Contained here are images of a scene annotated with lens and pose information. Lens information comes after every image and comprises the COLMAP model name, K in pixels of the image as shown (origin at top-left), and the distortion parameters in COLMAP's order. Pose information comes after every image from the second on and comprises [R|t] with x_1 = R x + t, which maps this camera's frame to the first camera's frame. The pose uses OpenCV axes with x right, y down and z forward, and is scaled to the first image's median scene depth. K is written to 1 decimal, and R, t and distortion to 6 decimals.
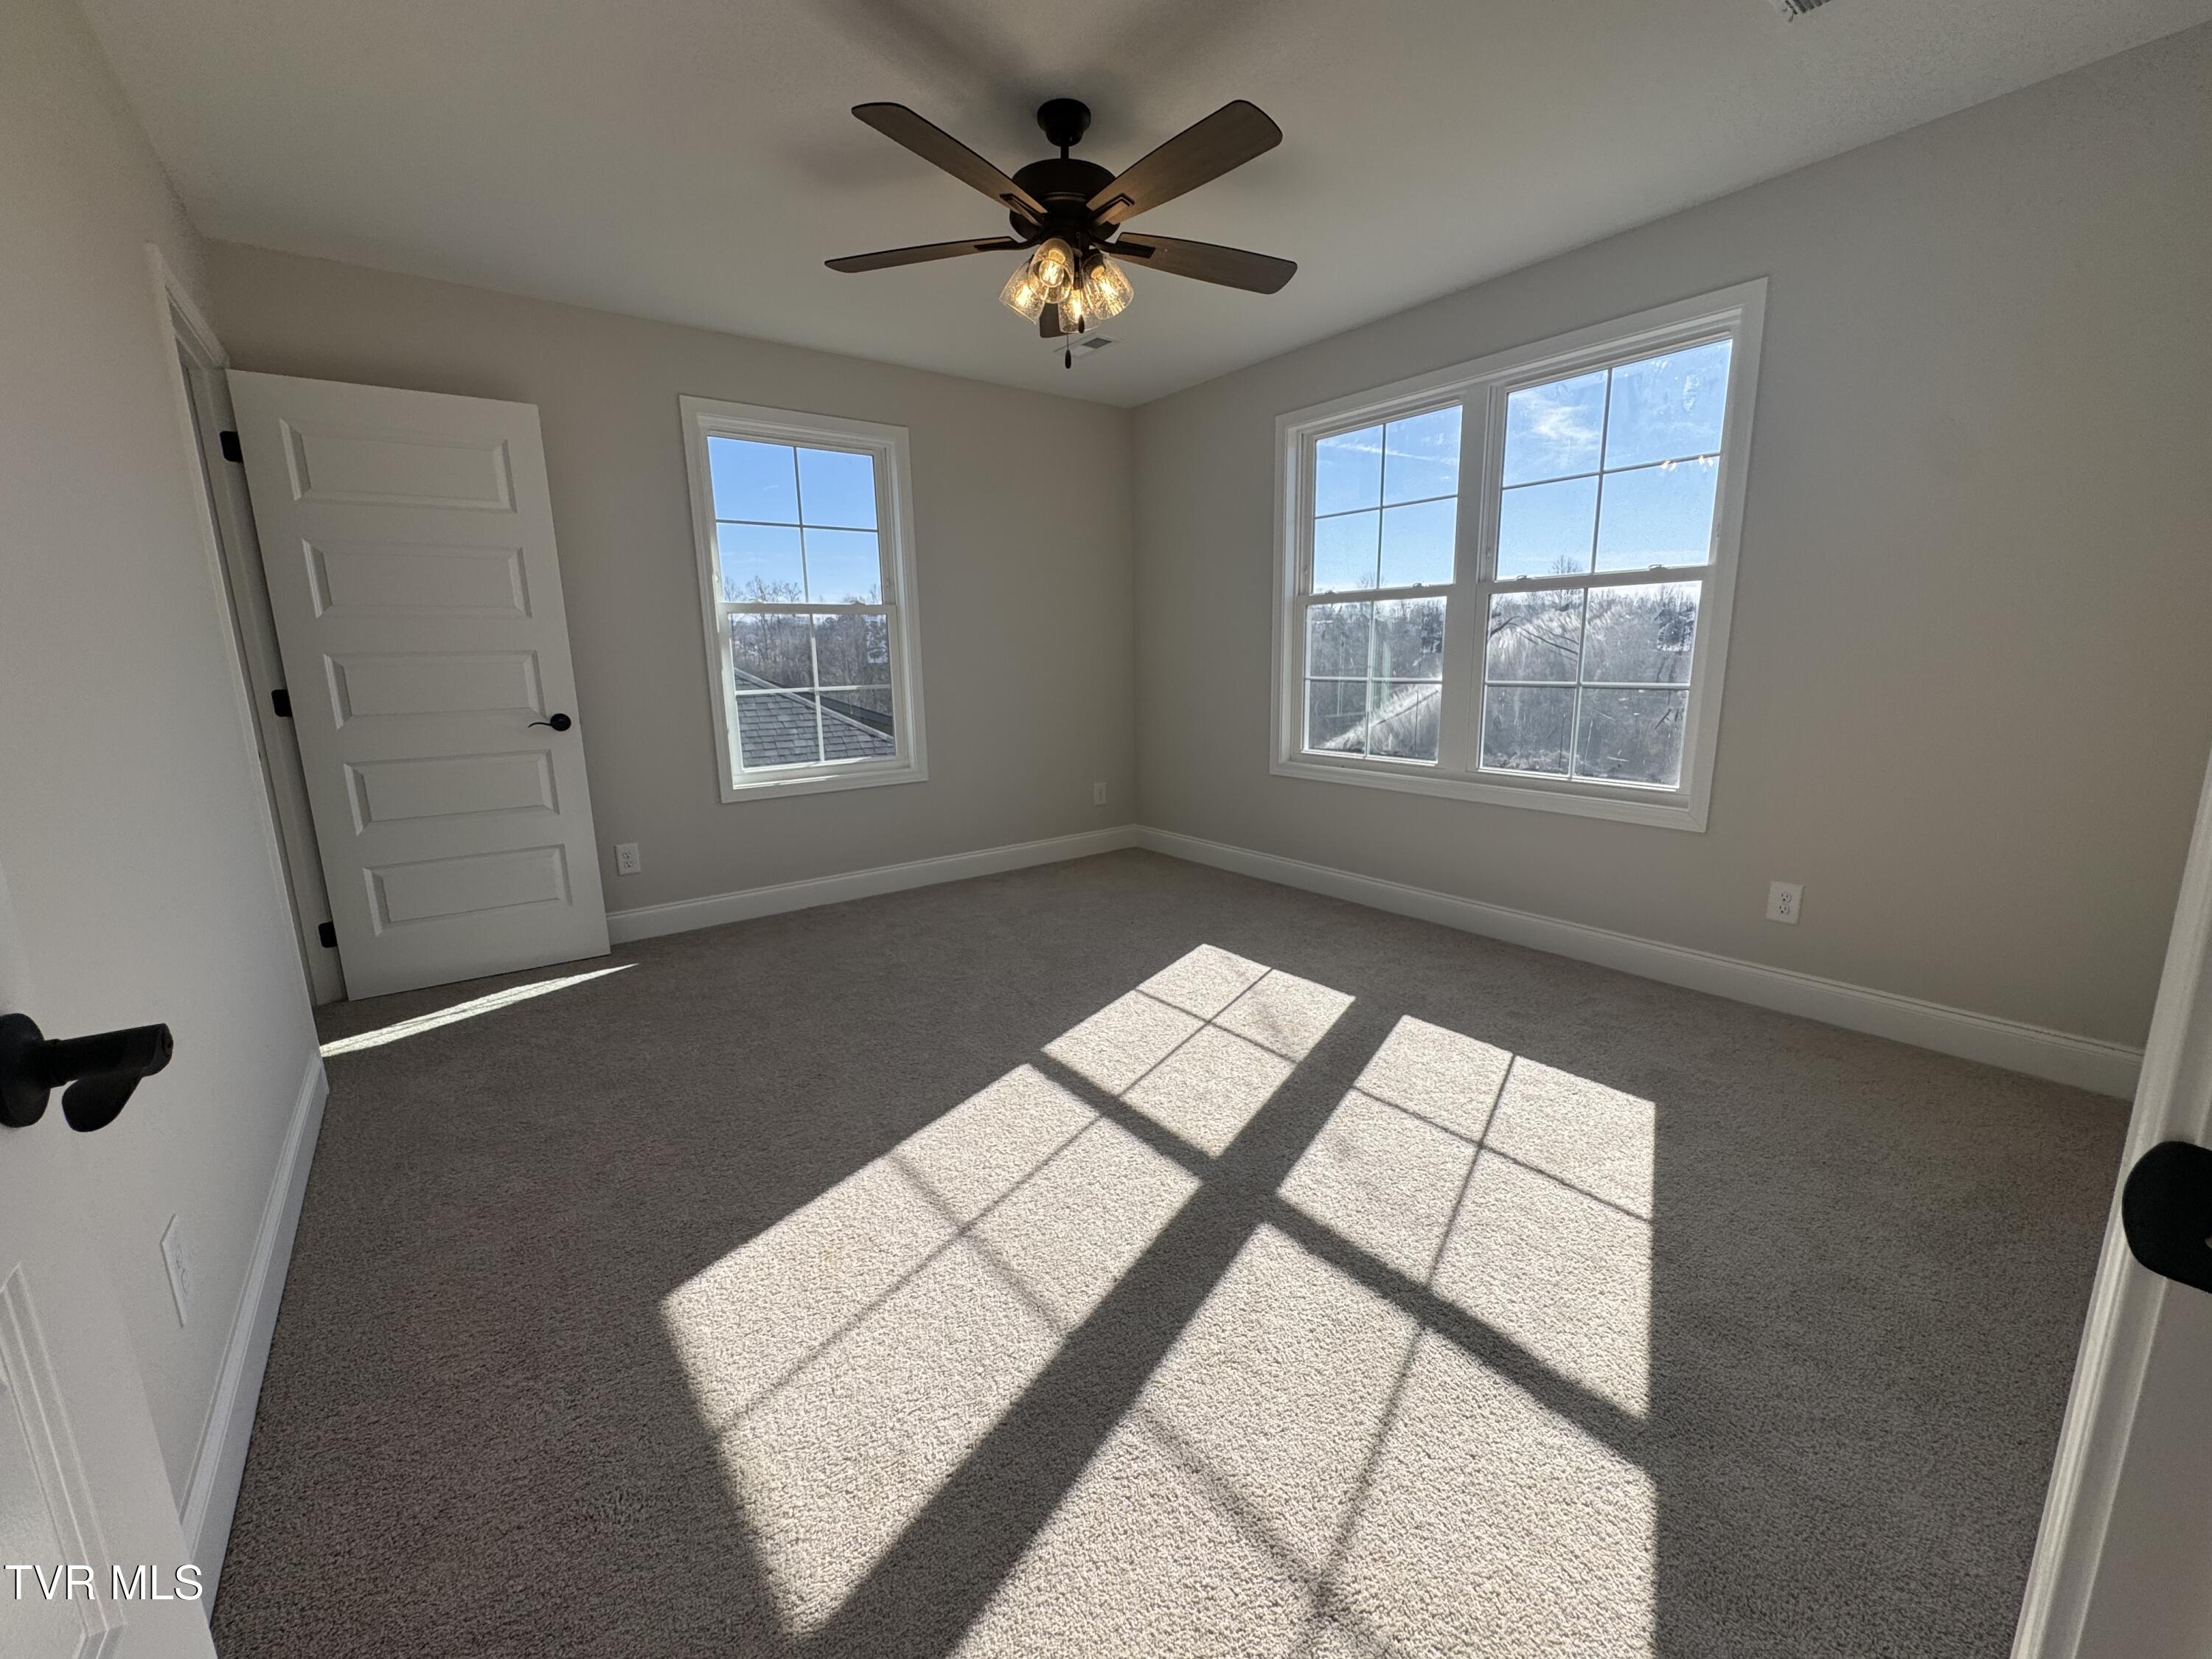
lens RADIAL K [[878.9, 0, 1106.0], [0, 878.9, 829.5], [0, 0, 1]] dist [-0.013607, -0.000195]
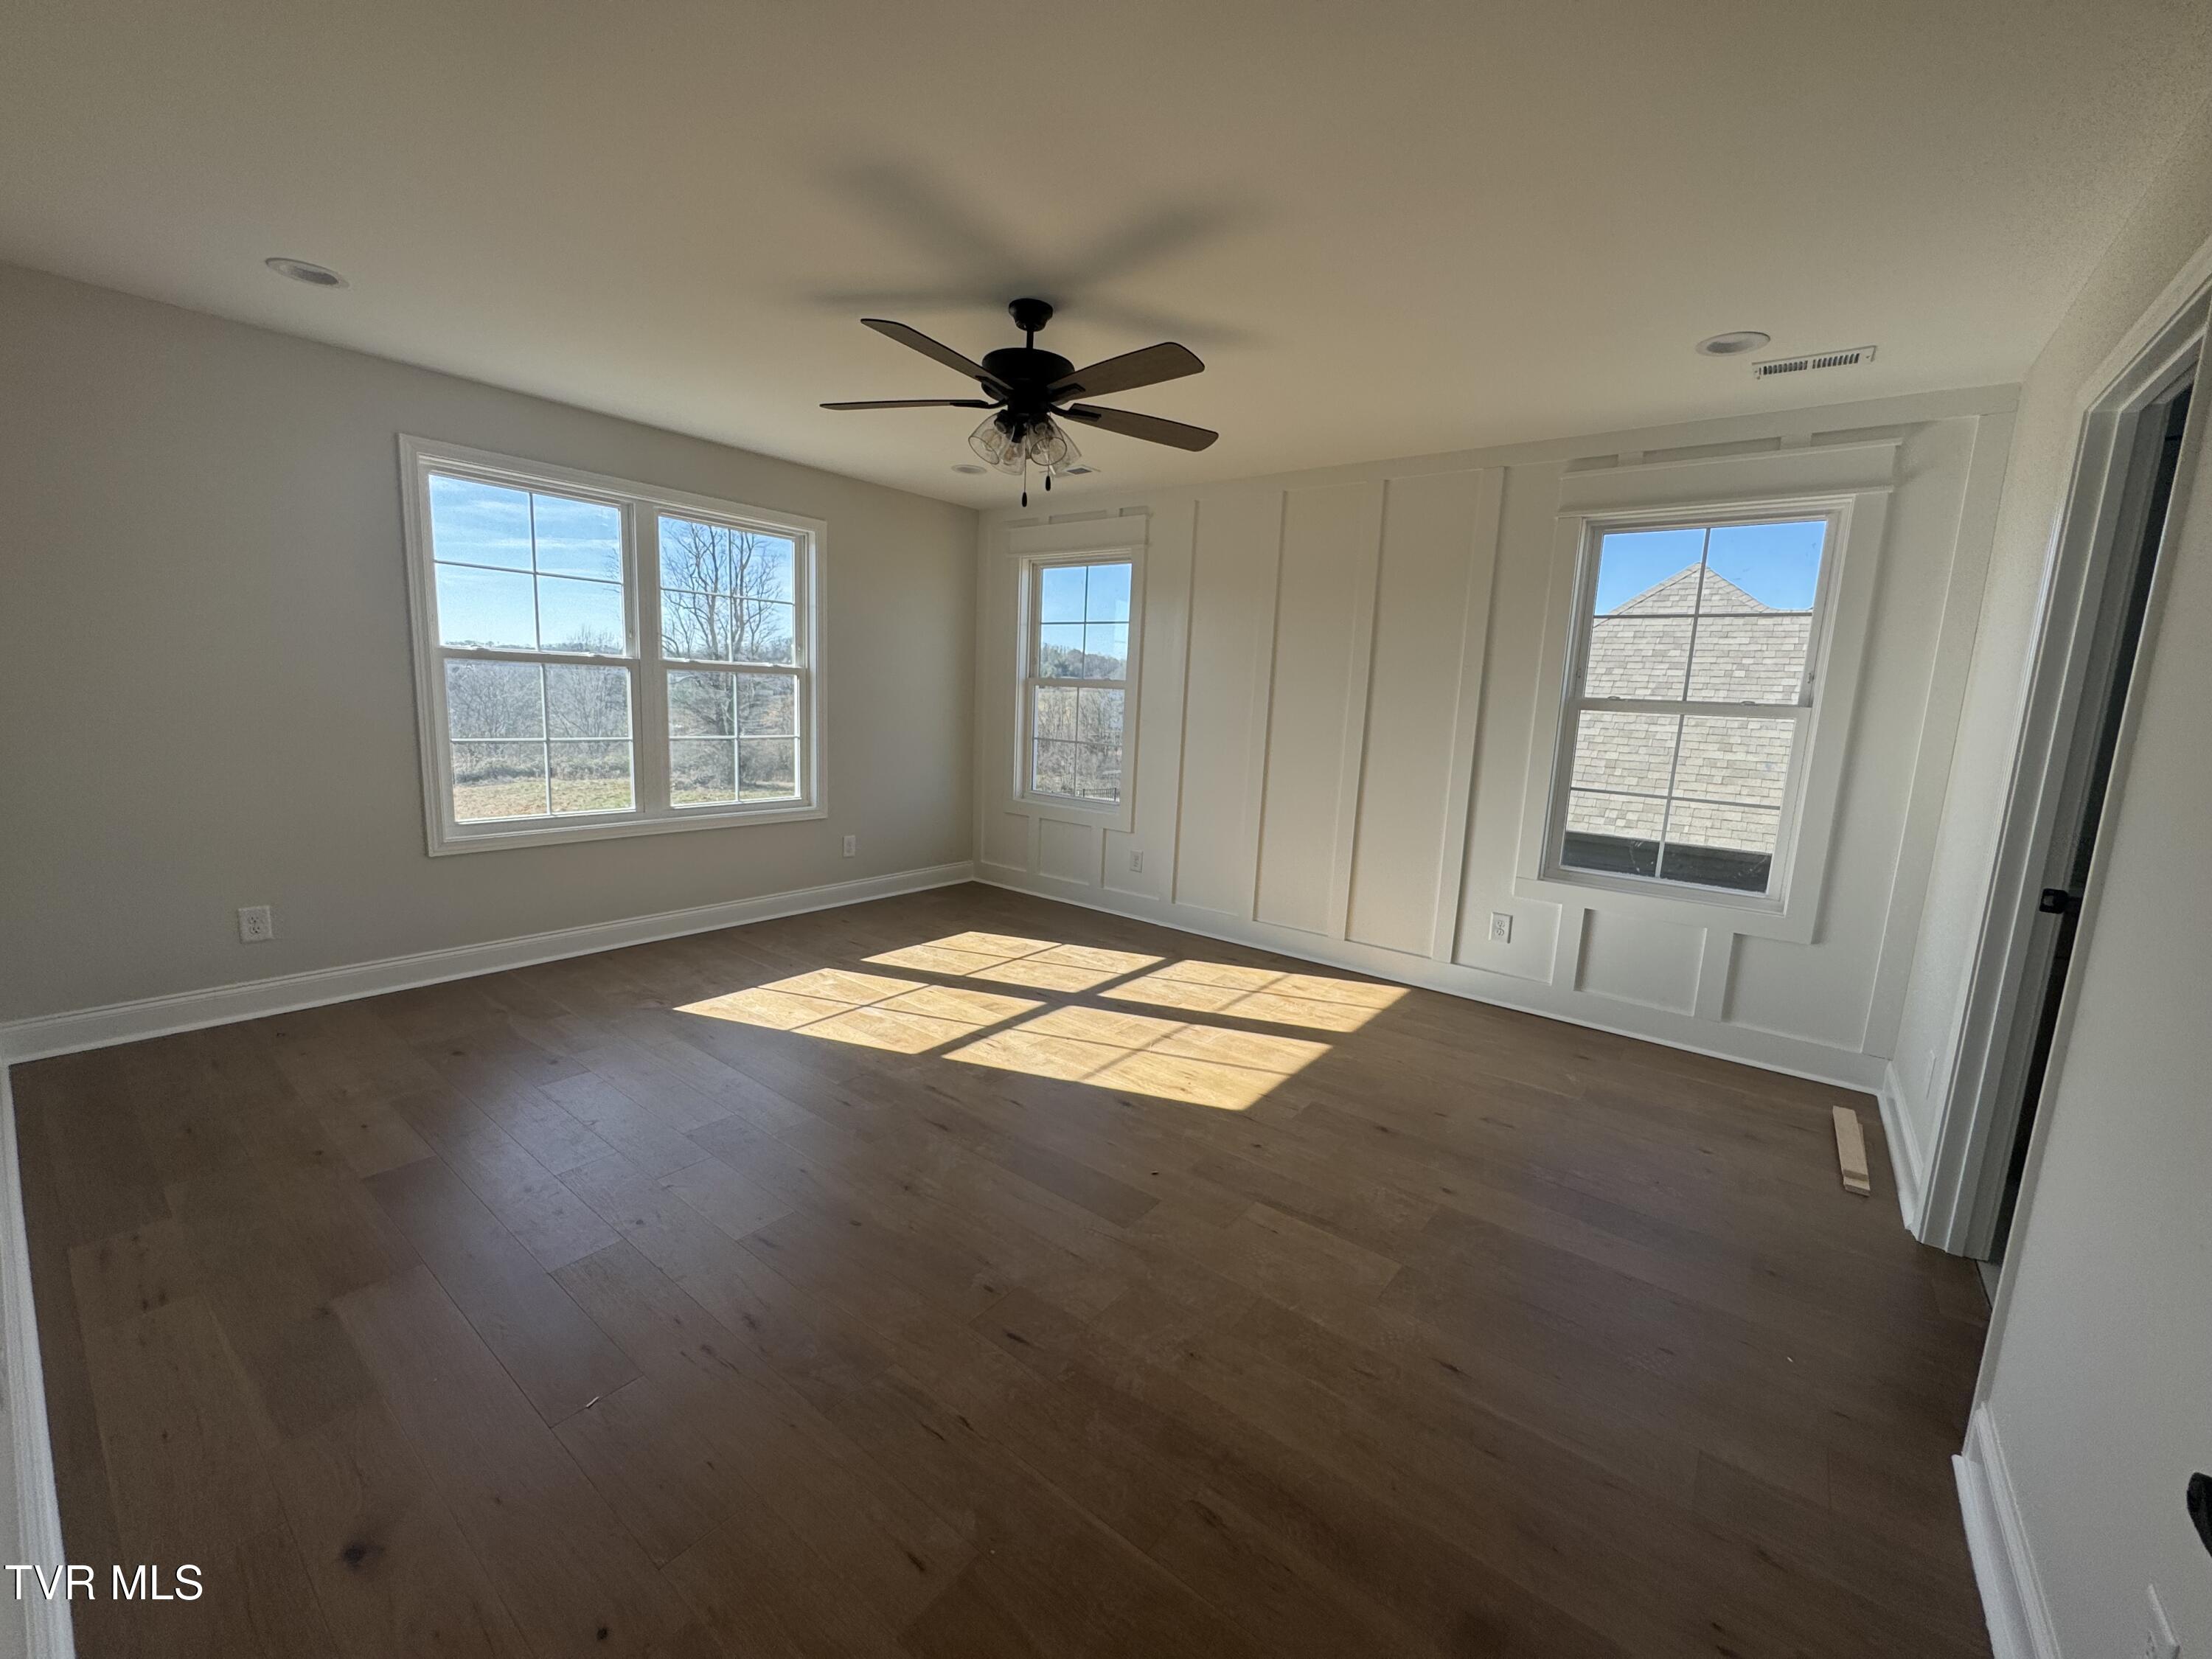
lens RADIAL K [[873.8, 0, 1103.1], [0, 873.8, 822.5], [0, 0, 1]] dist [-0.008082, 0.000145]
pose [[-0.239319, -0.145710, 0.959945, -1.191897], [0.147189, 0.971804, 0.184205, -0.240194], [-0.959720, 0.185377, -0.211125, 0.871321]]
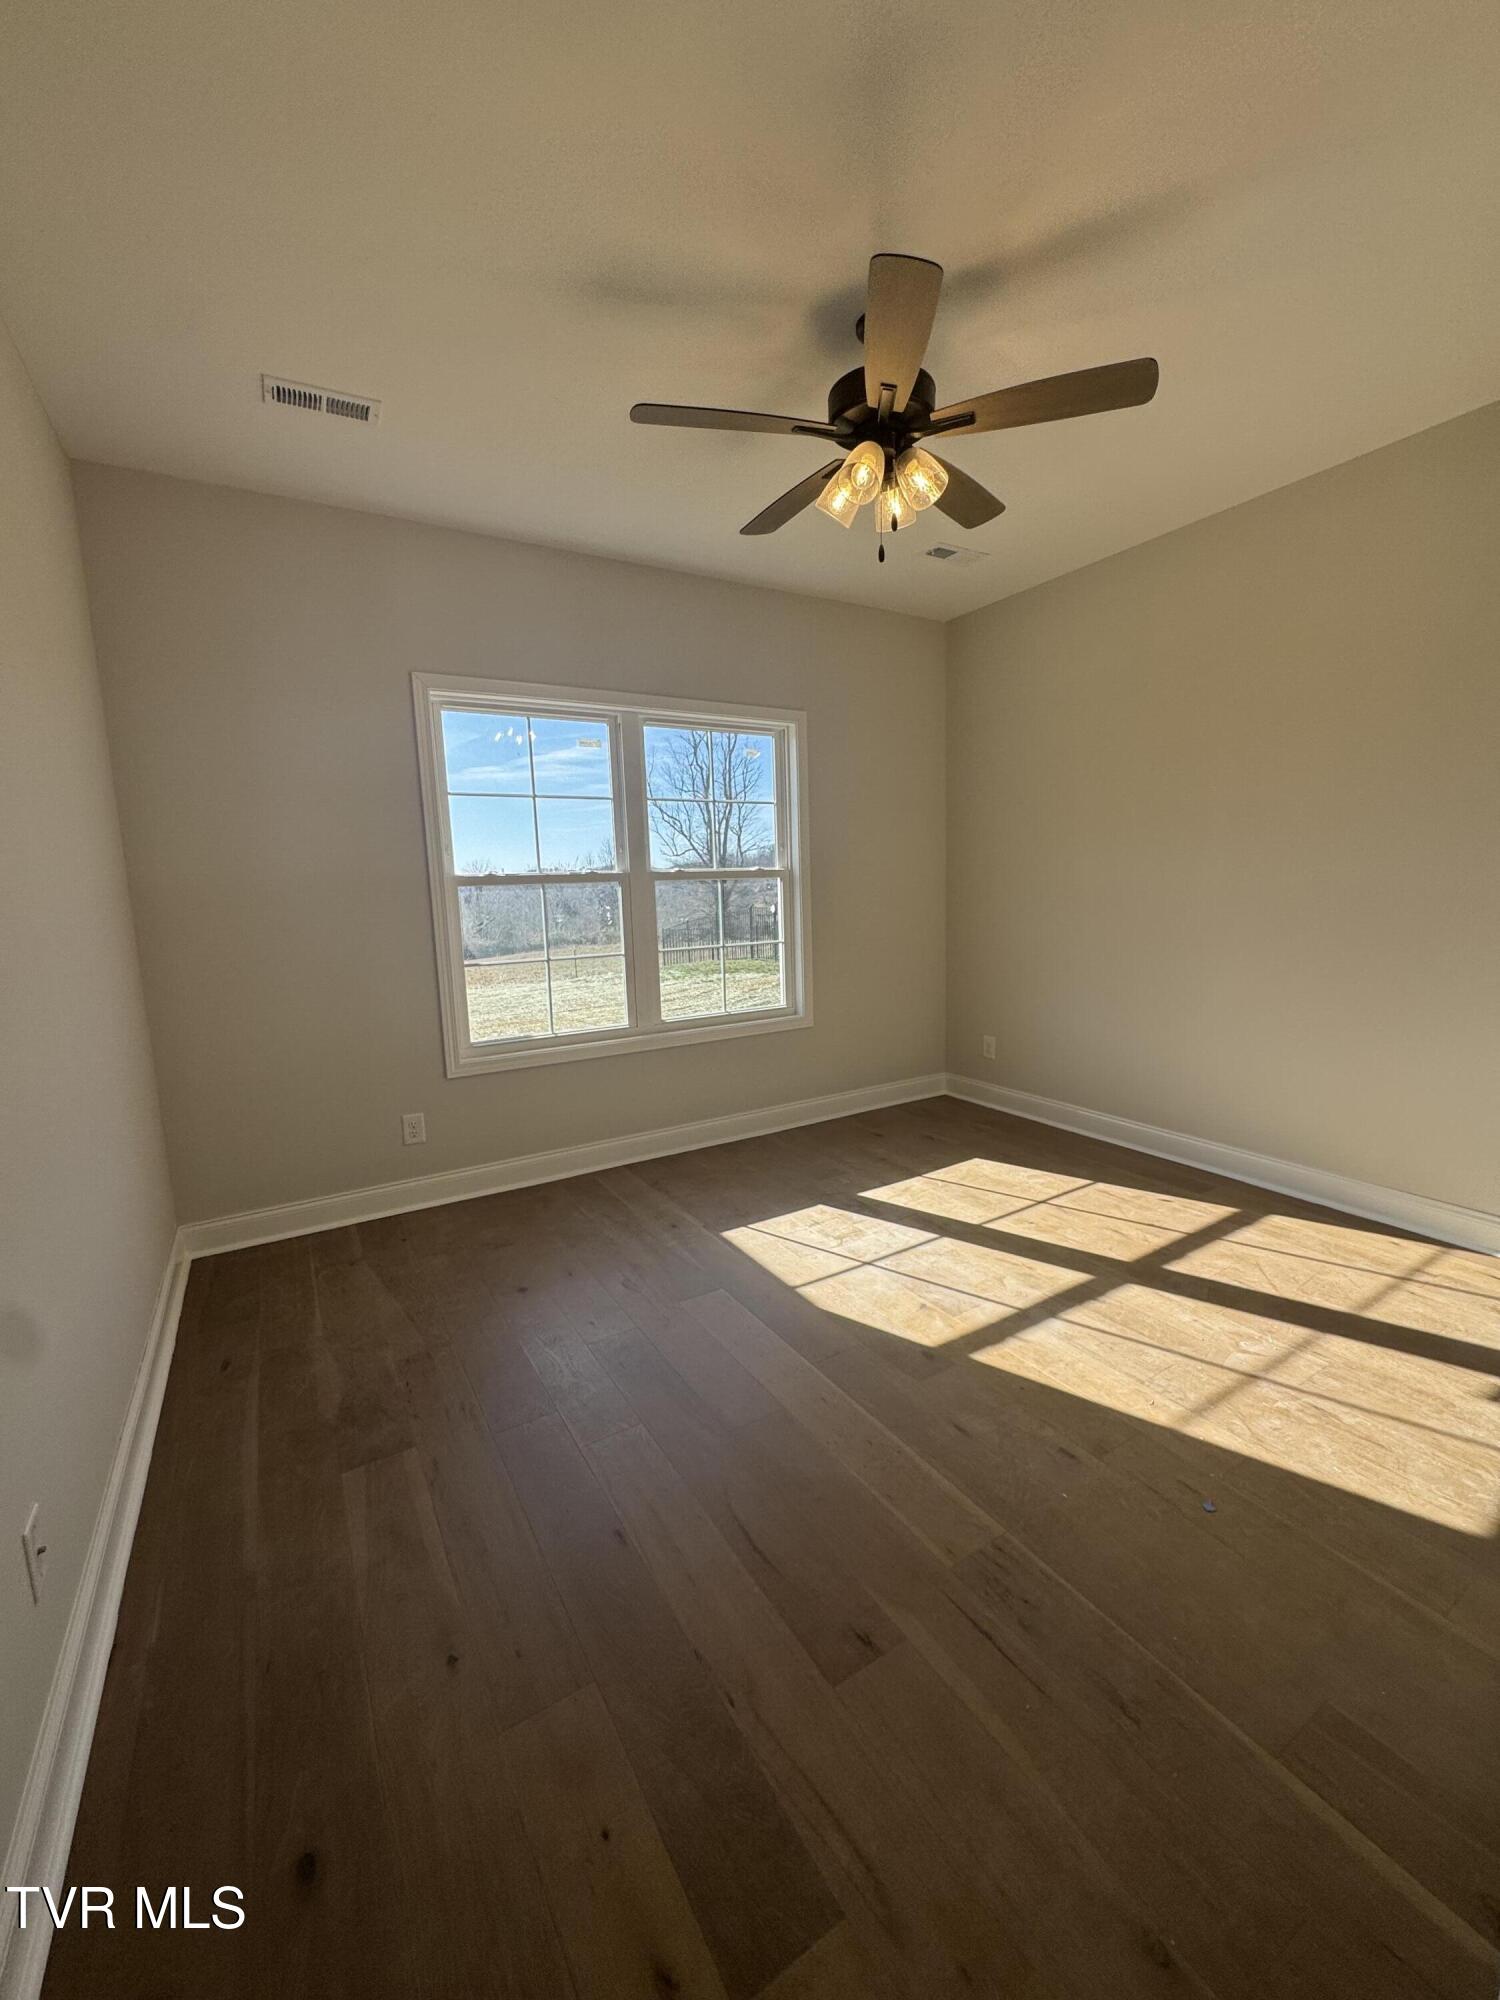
lens RADIAL K [[794.6, 0, 763.9], [0, 794.6, 991.2], [0, 0, 1]] dist [-0.013607, -0.000195]
pose [[0.111934, -0.132244, 0.984877, -0.844662], [0.221963, 0.969392, 0.104938, -0.250258], [-0.968609, 0.206860, 0.137861, 0.903016]]
